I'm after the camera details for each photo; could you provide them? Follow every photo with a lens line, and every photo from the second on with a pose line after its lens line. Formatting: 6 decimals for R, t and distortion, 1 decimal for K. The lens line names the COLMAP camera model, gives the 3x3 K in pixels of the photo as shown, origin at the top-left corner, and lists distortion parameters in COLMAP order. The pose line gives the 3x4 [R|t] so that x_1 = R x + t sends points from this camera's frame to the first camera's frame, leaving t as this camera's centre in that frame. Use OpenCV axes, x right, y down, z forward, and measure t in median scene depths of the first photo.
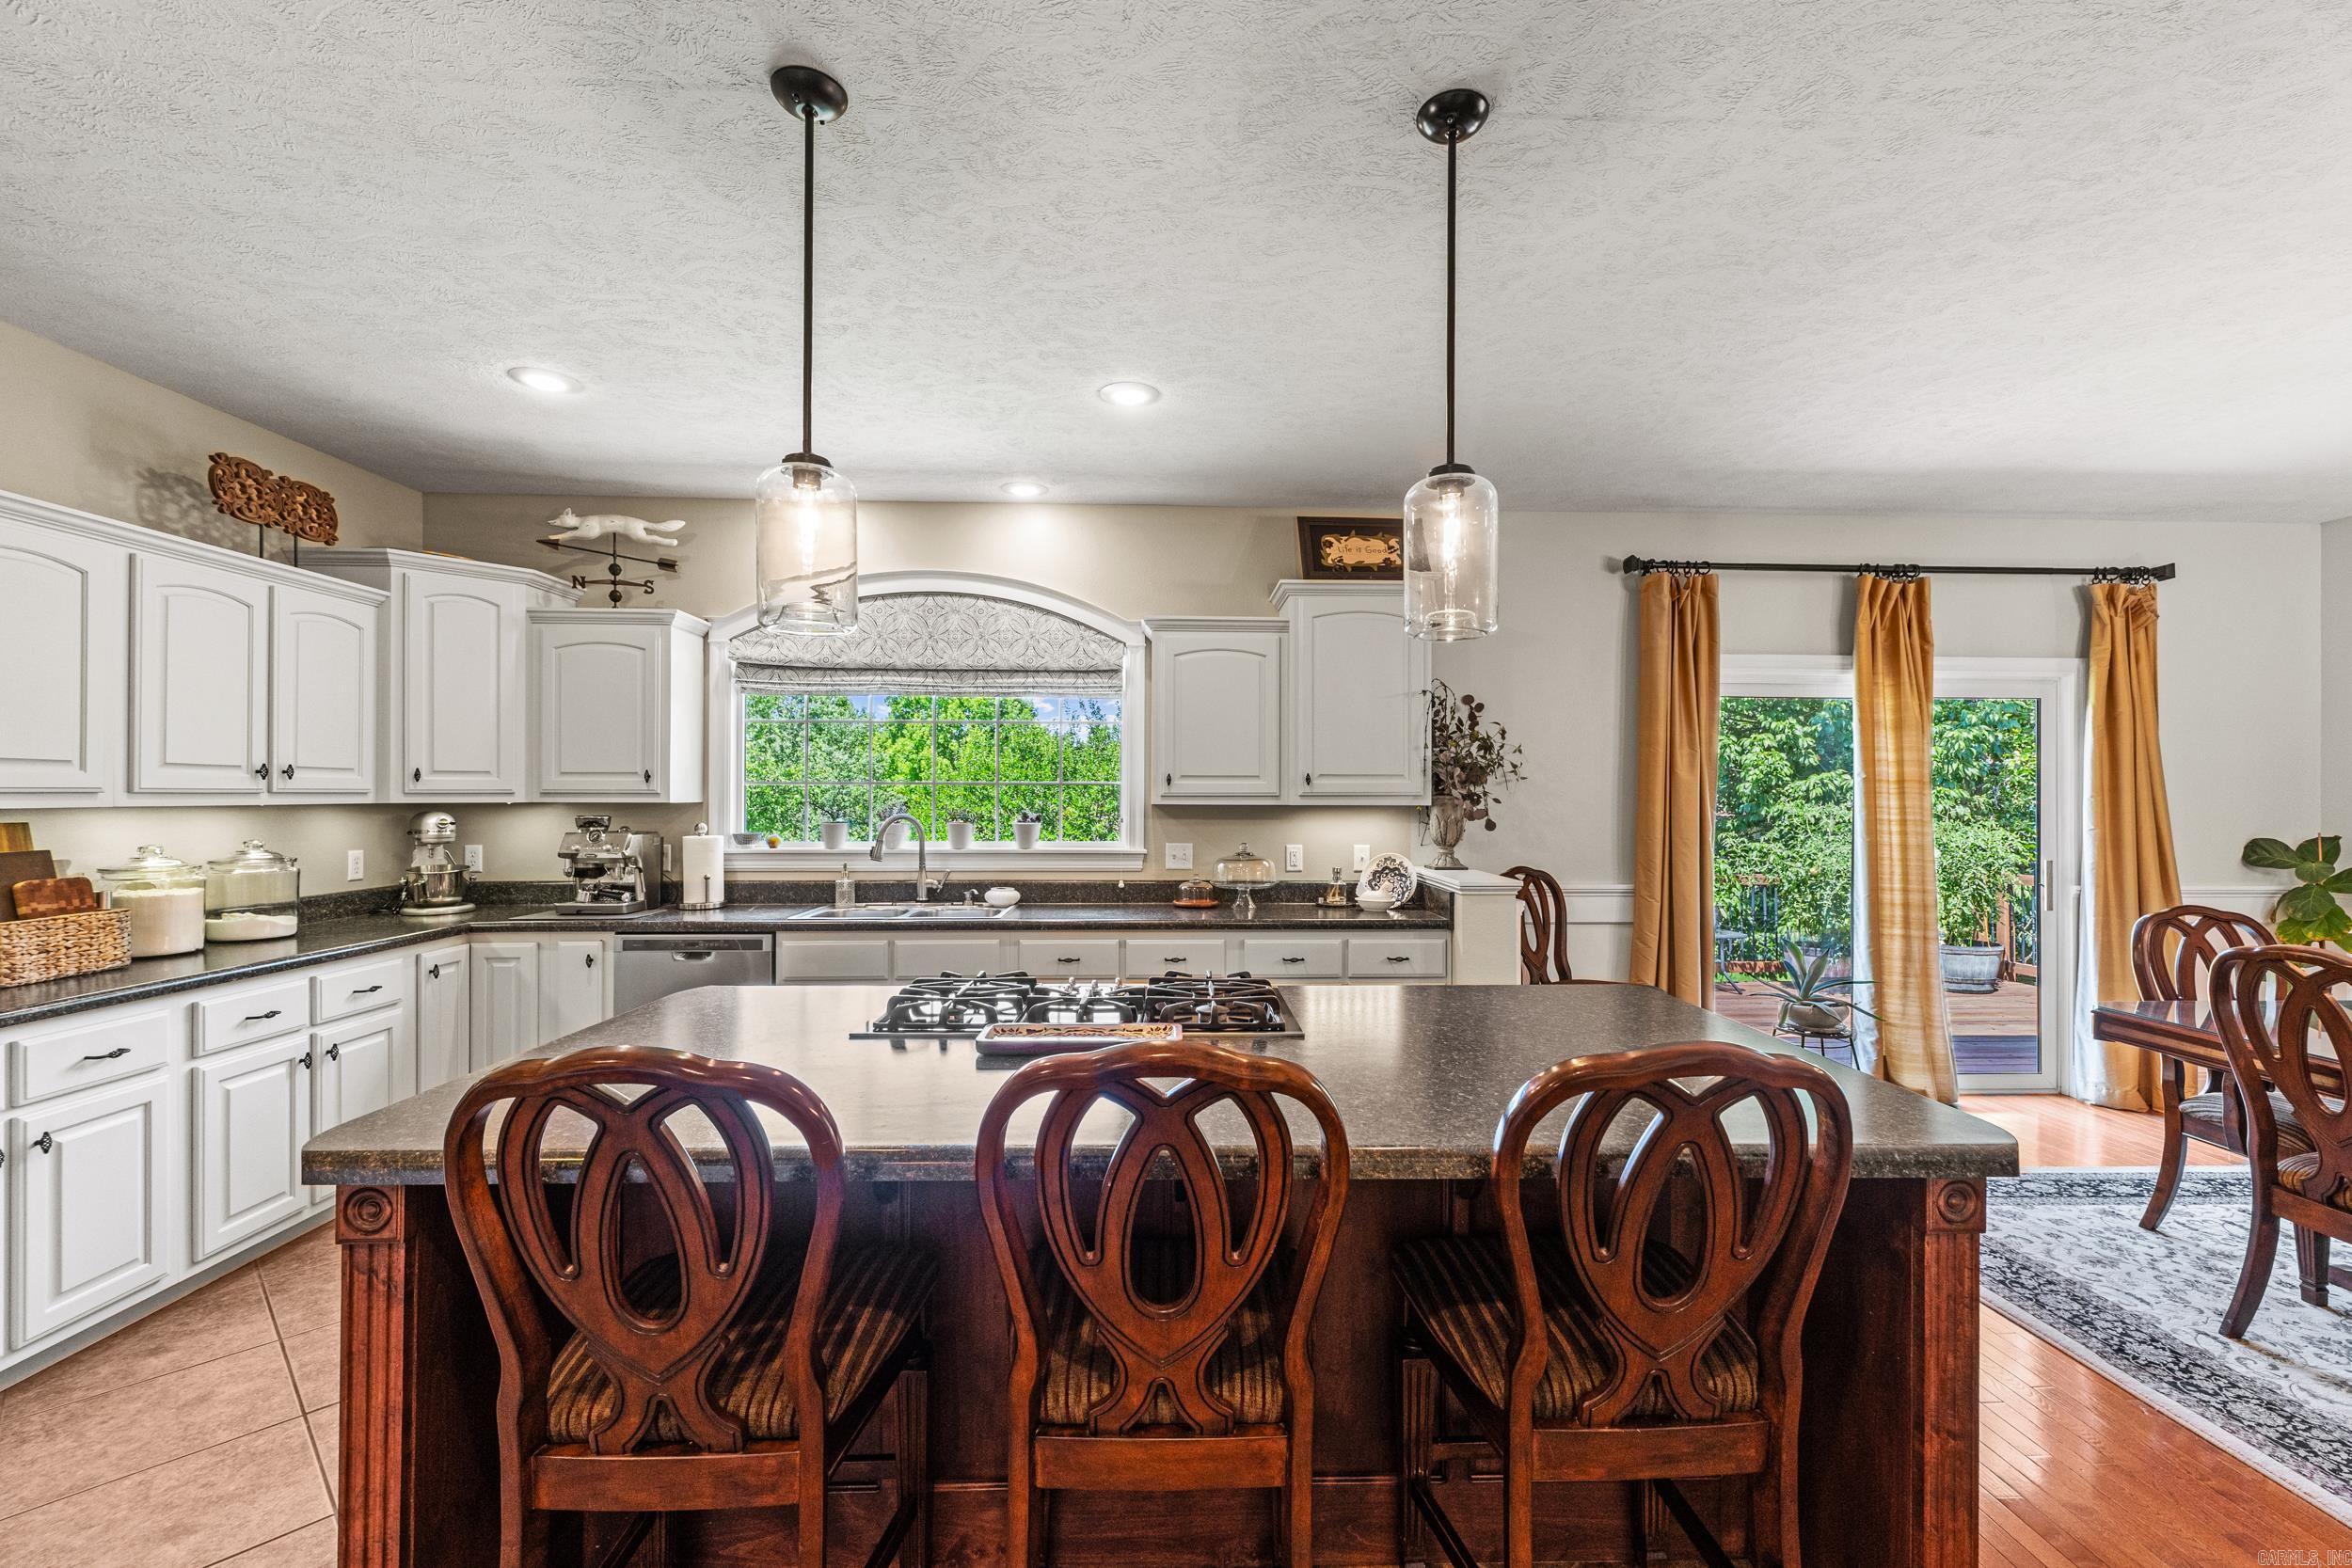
lens RADIAL K [[1003.3, 0, 1182.6], [0, 1003.3, 792.8], [0, 0, 1]] dist [0.009573, 0.000255]
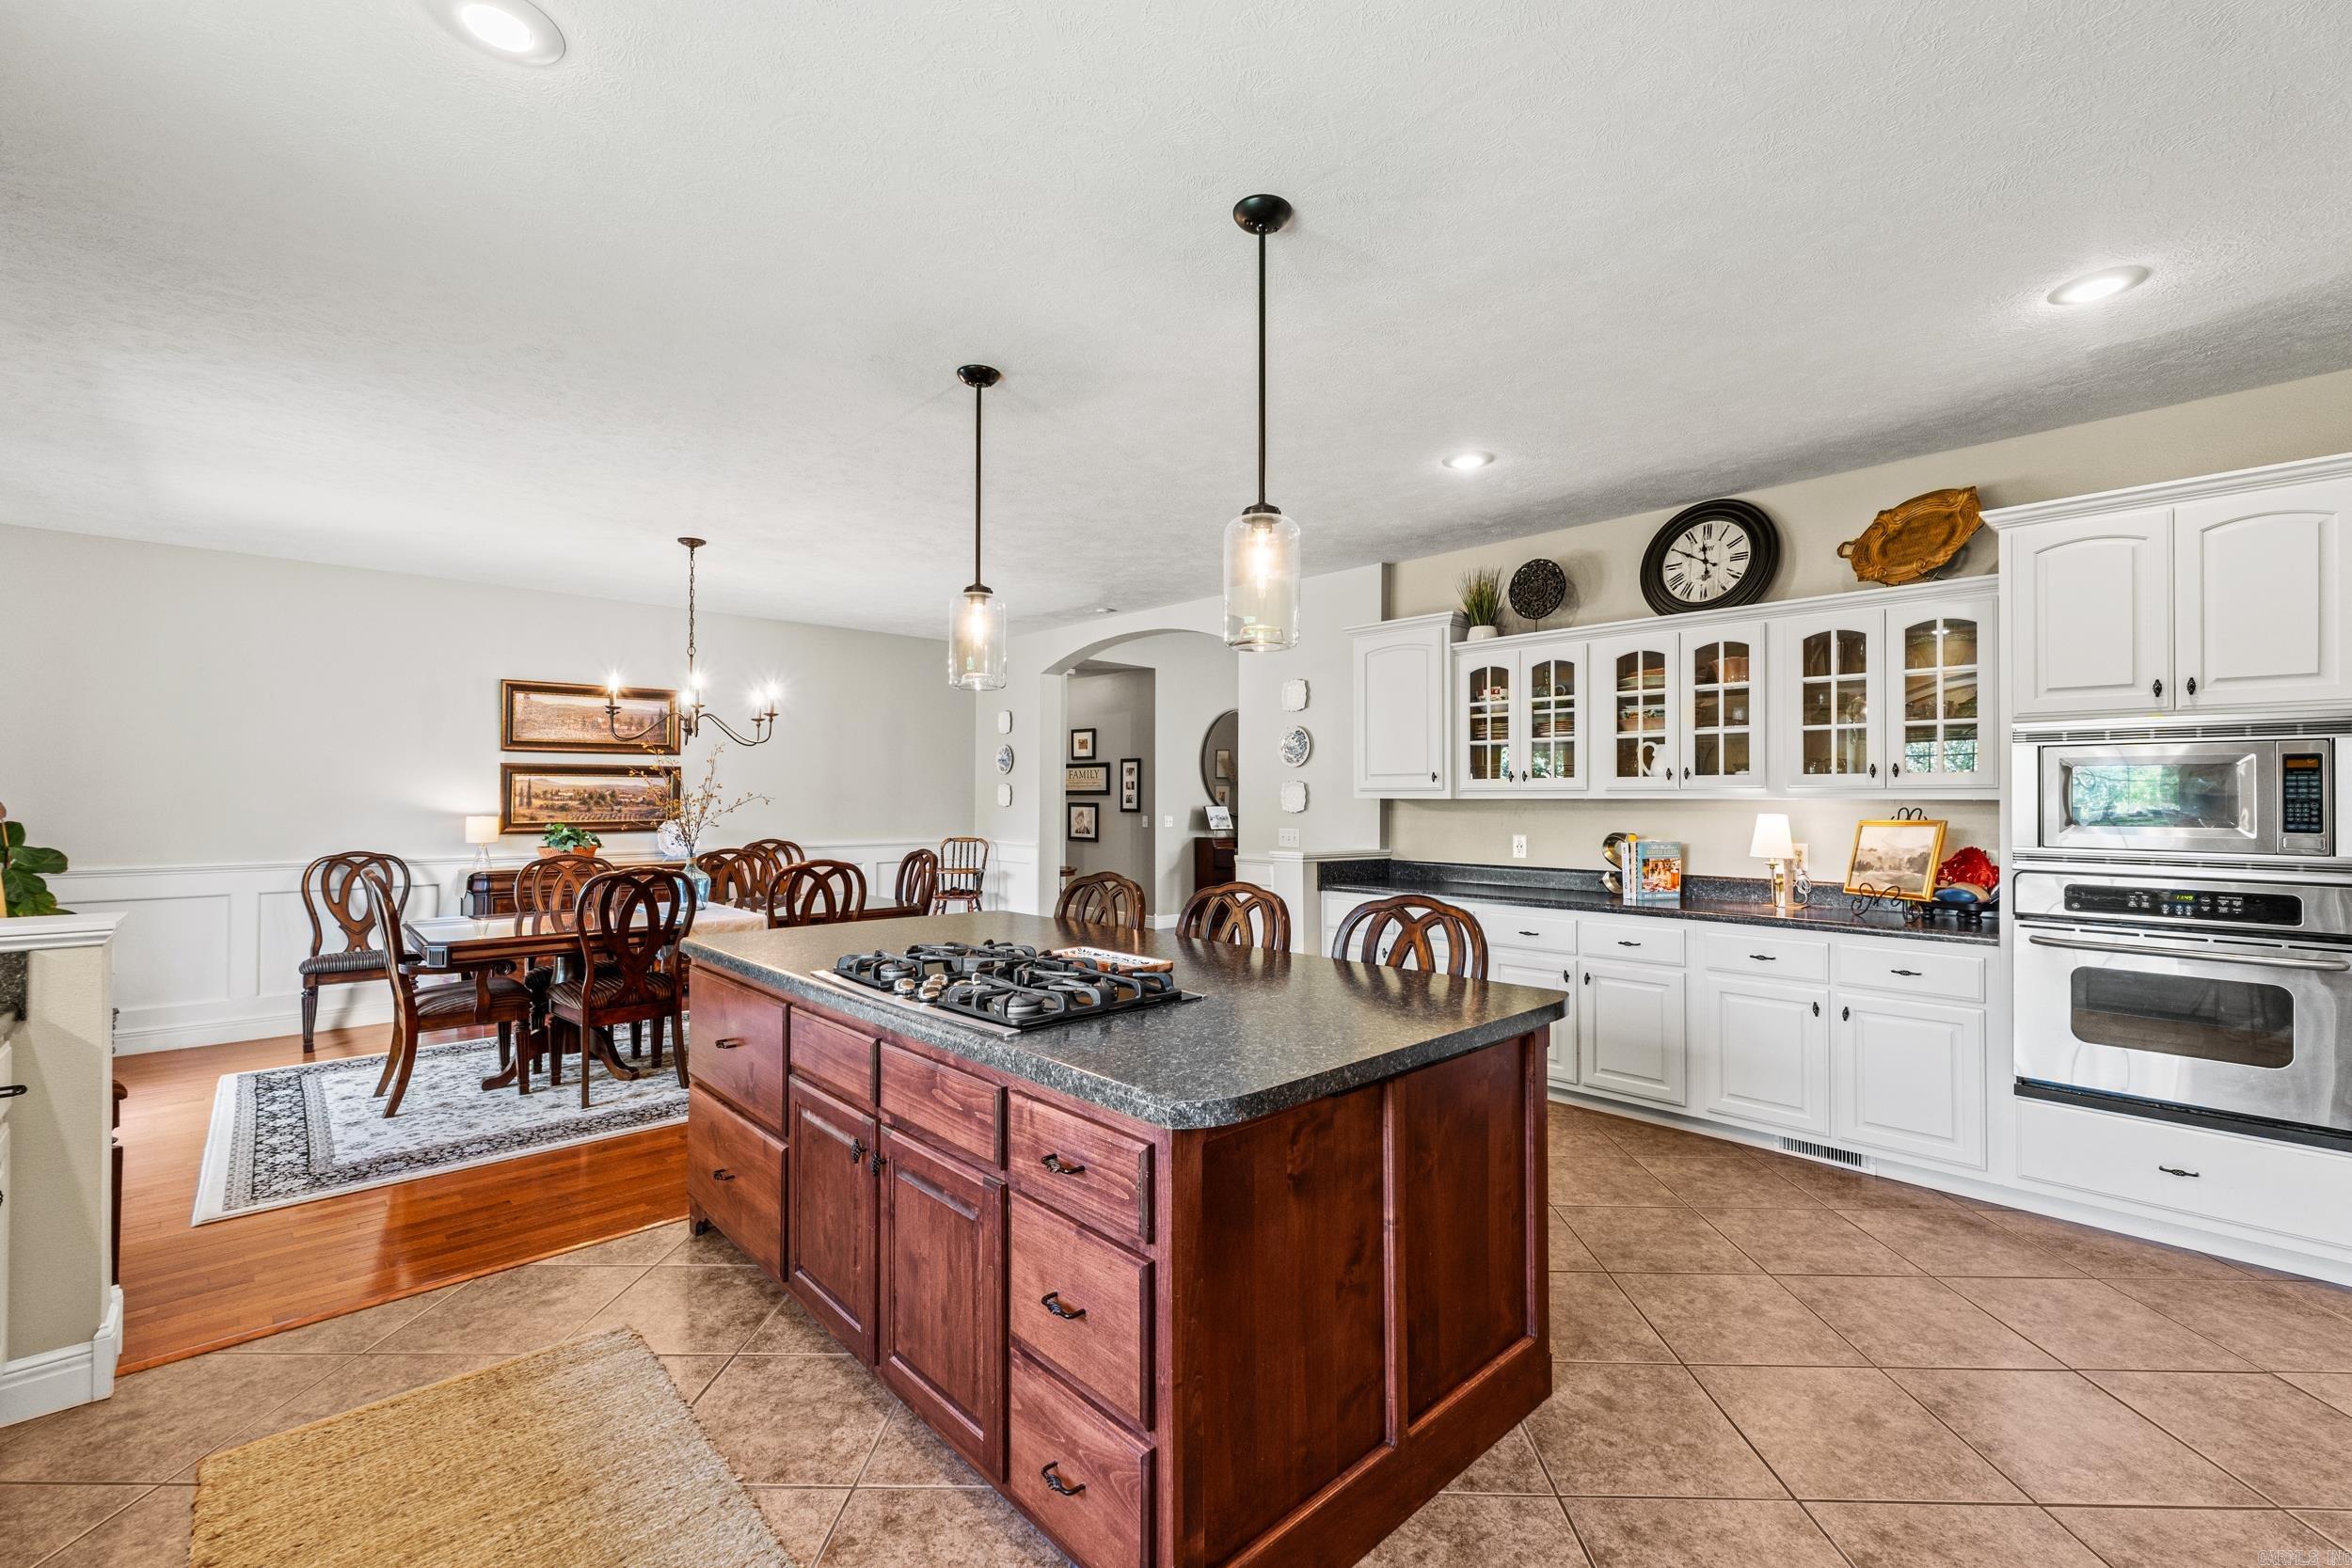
lens RADIAL K [[1003.3, 0, 1195.3], [0, 1003.3, 784.3], [0, 0, 1]] dist [0.009573, 0.000255]
pose [[-0.649767, 0.008942, 0.760081, -0.792039], [-0.003174, 0.999890, -0.014477, 0.008848], [-0.760127, -0.011820, -0.649667, 1.127455]]
